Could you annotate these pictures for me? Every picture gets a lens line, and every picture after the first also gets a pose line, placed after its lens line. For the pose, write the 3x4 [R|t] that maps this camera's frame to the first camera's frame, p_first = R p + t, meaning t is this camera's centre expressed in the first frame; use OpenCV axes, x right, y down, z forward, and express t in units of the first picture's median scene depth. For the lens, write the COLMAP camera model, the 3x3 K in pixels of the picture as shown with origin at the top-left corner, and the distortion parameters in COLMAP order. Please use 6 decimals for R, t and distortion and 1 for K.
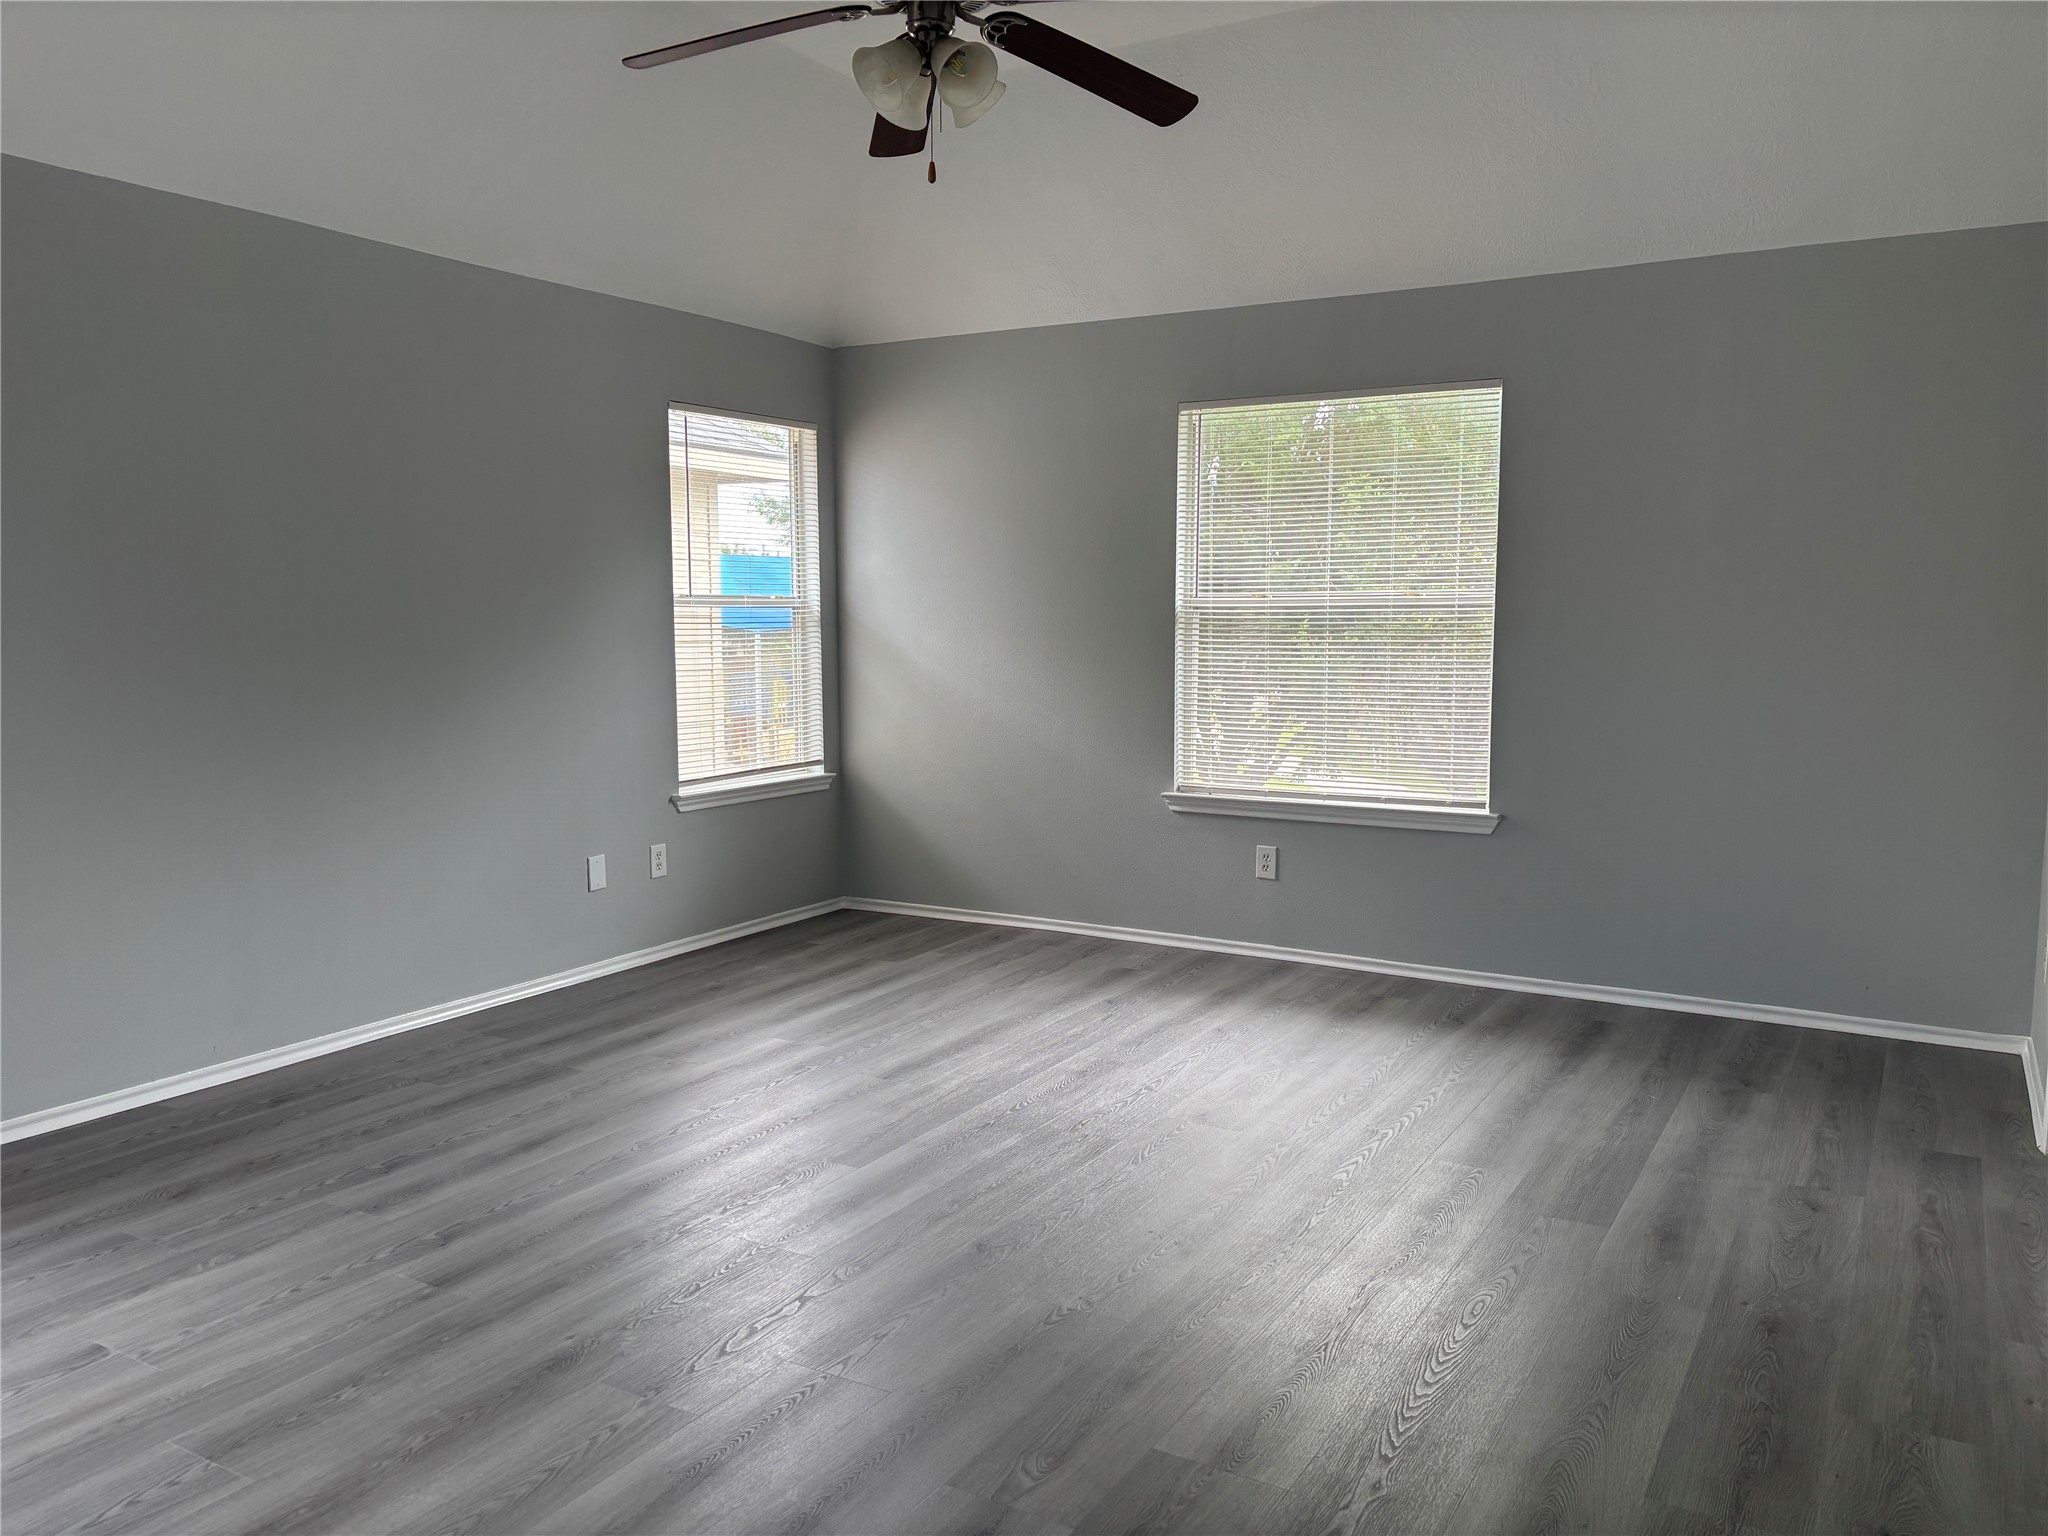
lens RADIAL K [[1555.1, 0, 1037.3], [0, 1555.1, 772.6], [0, 0, 1]] dist [0.063283, -0.068757]
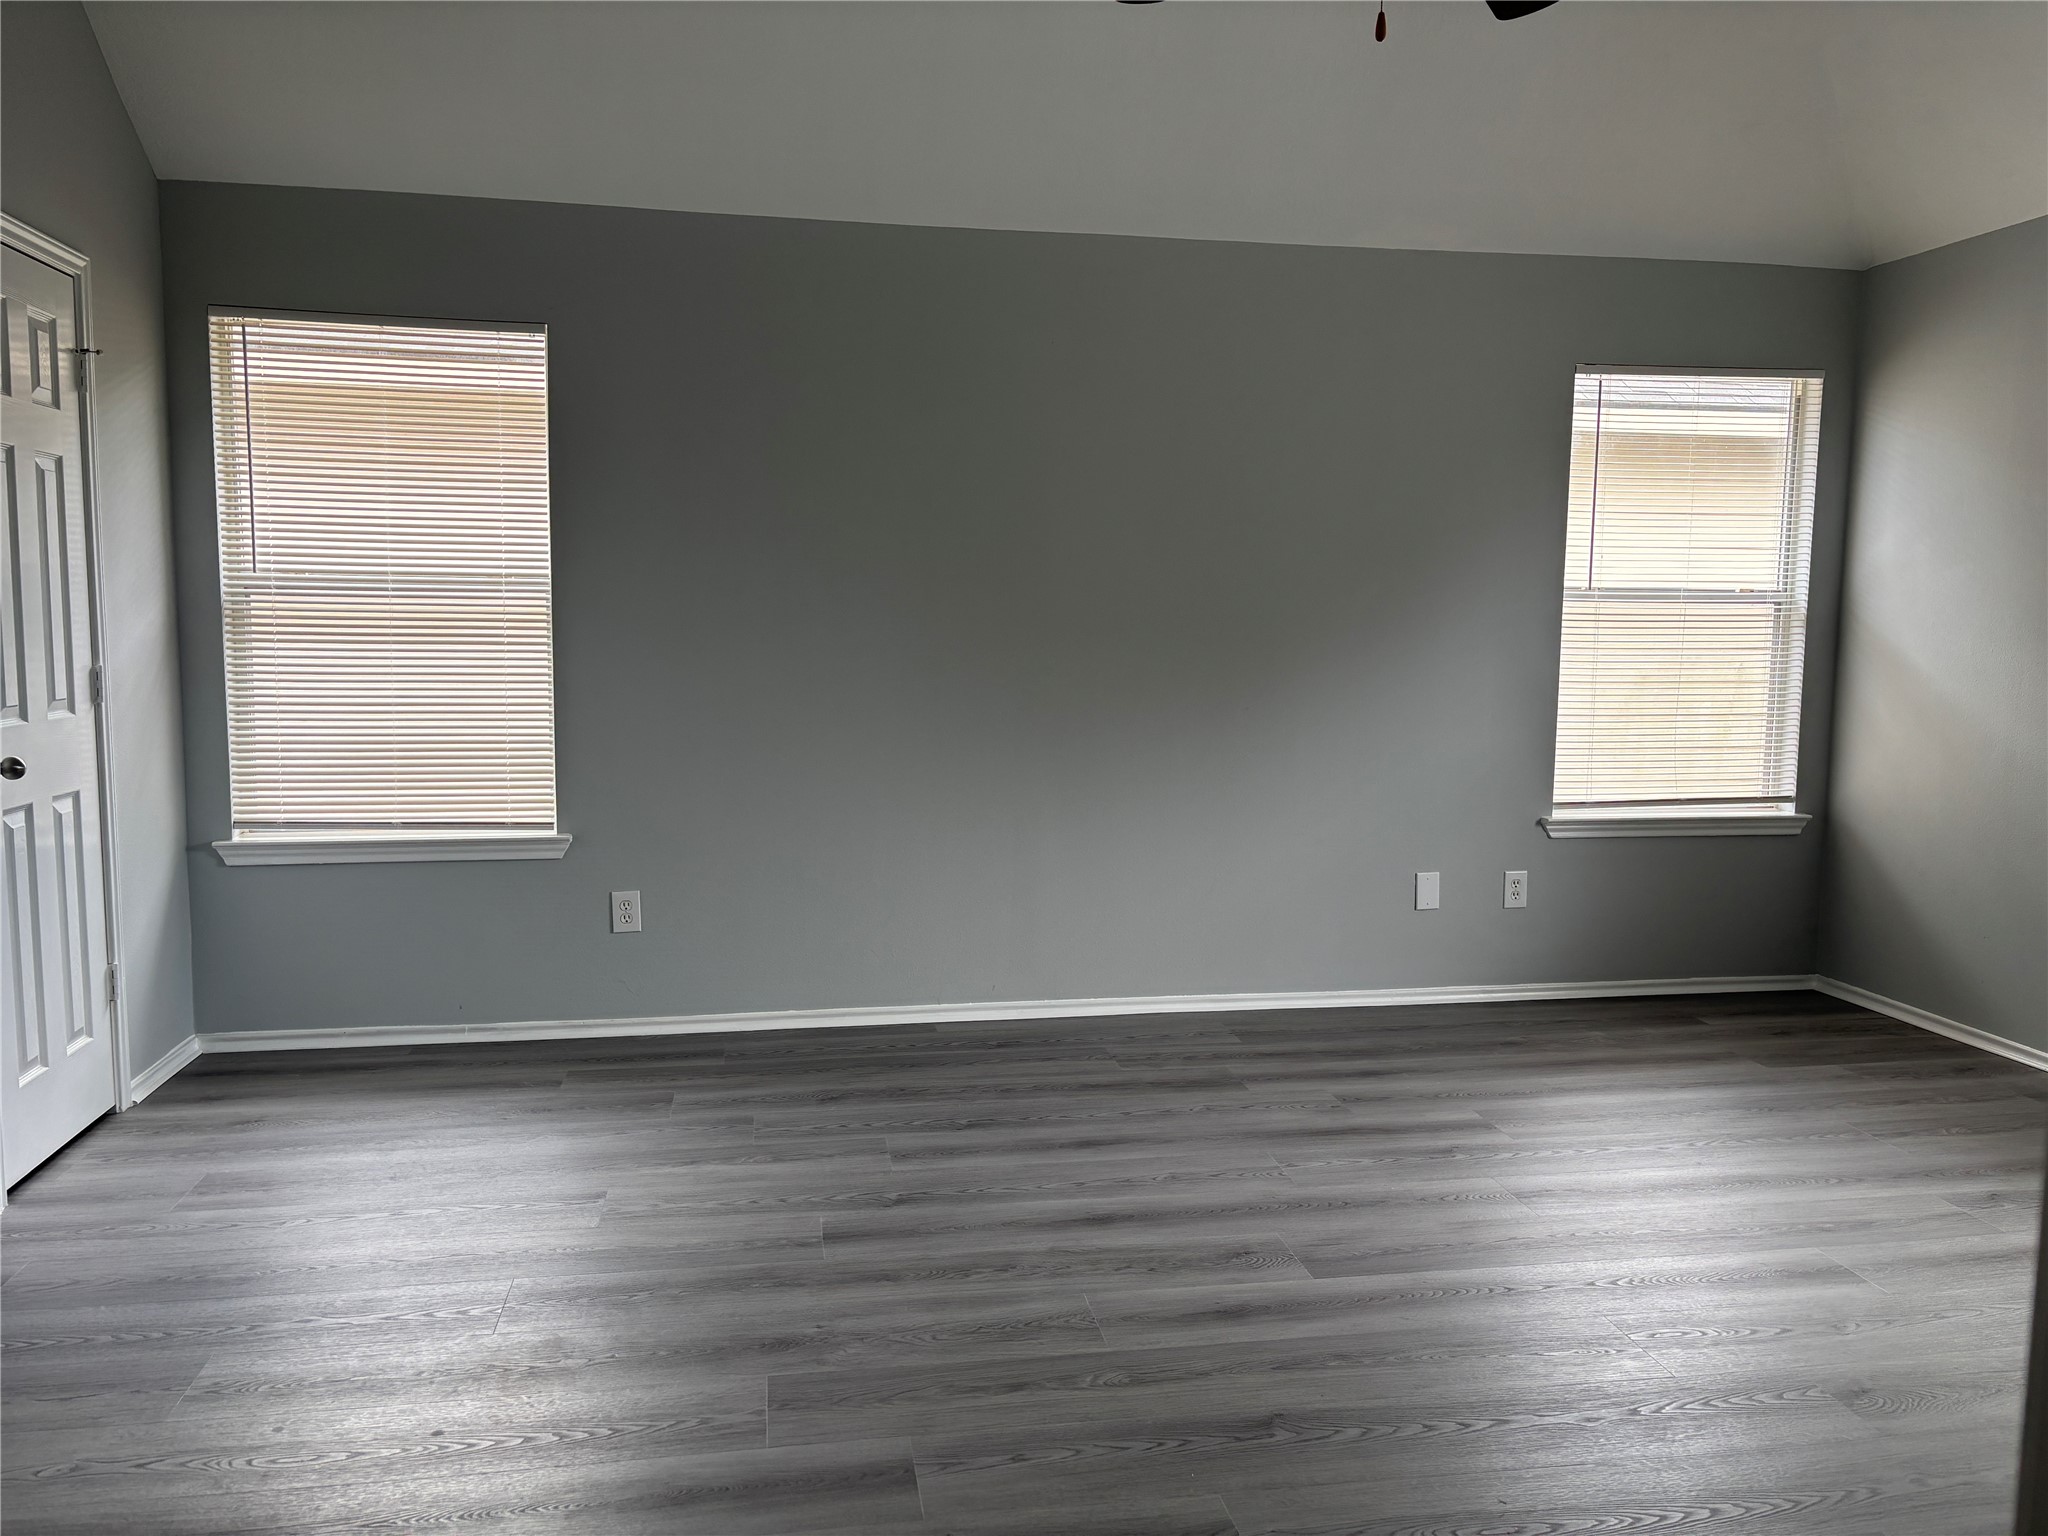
lens RADIAL K [[1535.6, 0, 1024.0], [0, 1535.6, 768.0], [0, 0, 1]] dist [0.088952, -0.135151]
pose [[0.637585, 0.085691, -0.765599, 0.265788], [-0.088829, 0.995343, 0.037429, -0.021380], [0.765242, 0.044144, 0.642228, 0.240018]]
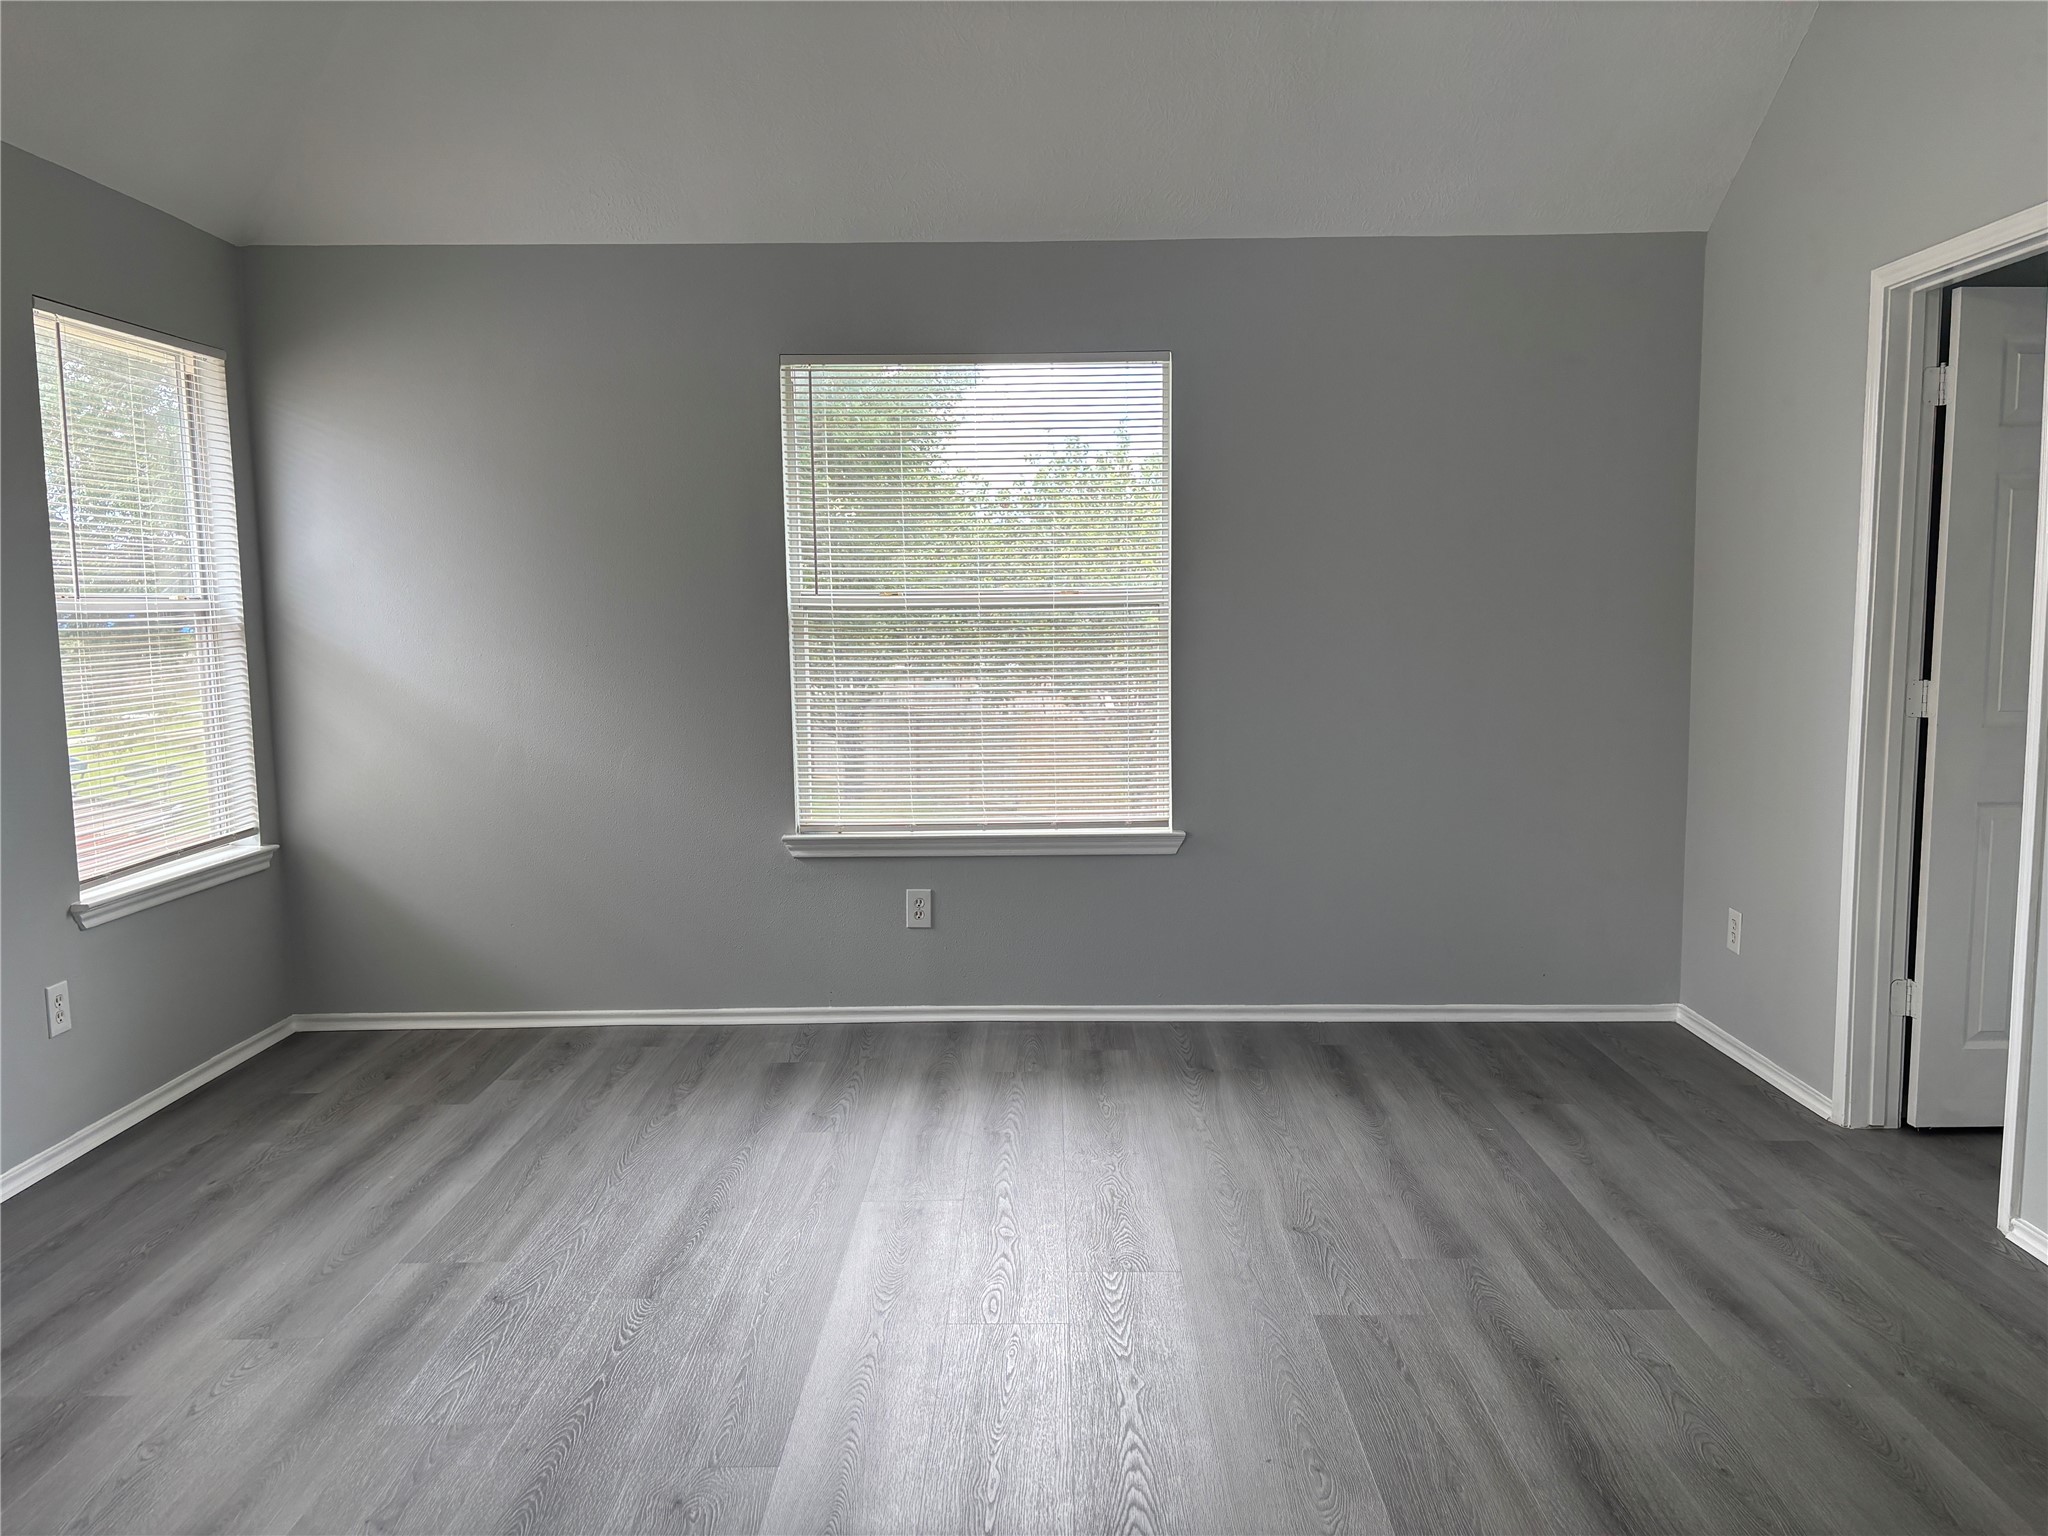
lens RADIAL K [[1535.6, 0, 1024.0], [0, 1535.6, 768.0], [0, 0, 1]] dist [0.088952, -0.135151]
pose [[0.867530, -0.061578, 0.493558, -0.225856], [0.062600, 0.997934, 0.014473, -0.029109], [-0.493430, 0.018341, 0.869592, 0.263472]]
